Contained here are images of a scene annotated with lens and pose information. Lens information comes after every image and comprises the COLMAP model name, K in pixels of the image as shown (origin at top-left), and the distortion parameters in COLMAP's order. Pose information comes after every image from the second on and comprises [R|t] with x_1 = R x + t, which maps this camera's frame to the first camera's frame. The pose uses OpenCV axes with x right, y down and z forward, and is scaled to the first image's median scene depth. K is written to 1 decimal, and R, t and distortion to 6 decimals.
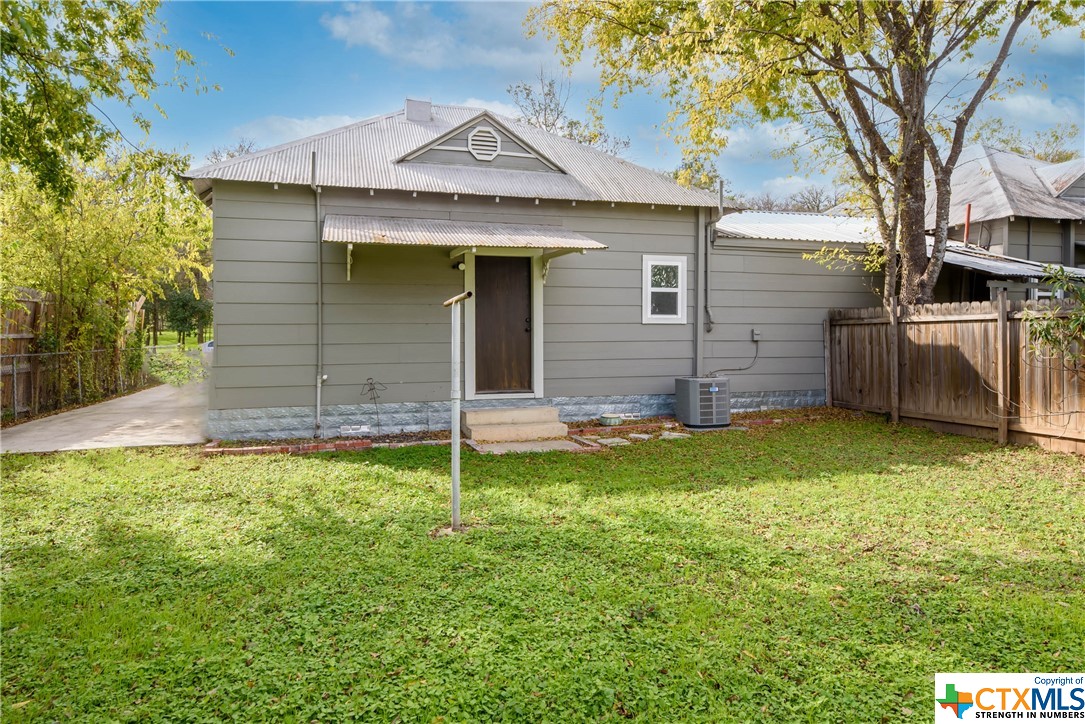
lens RADIAL K [[662.5, 0, 559.0], [0, 662.5, 323.1], [0, 0, 1]] dist [0.003402, 0.001437]
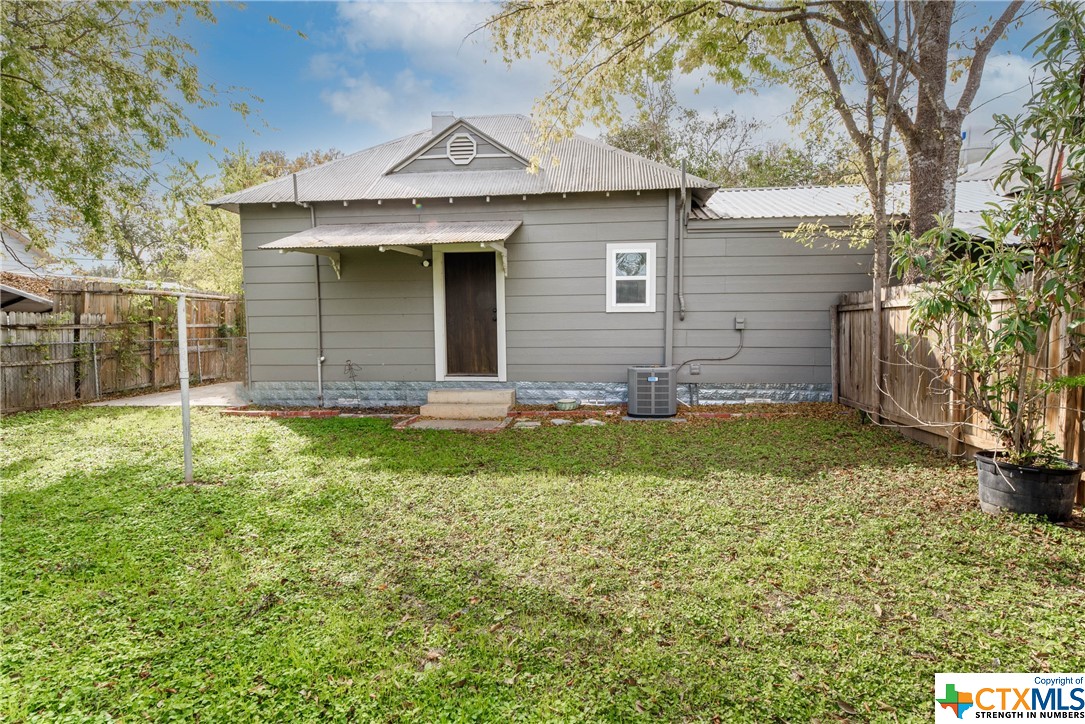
lens RADIAL K [[593.5, 0, 543.6], [0, 593.5, 363.1], [0, 0, 1]] dist [-0.005050, -0.000860]
pose [[0.919343, 0.023680, -0.392743, 0.406829], [0.010503, 0.996354, 0.084661, 0.000367], [0.393316, -0.081957, 0.915743, 0.127833]]
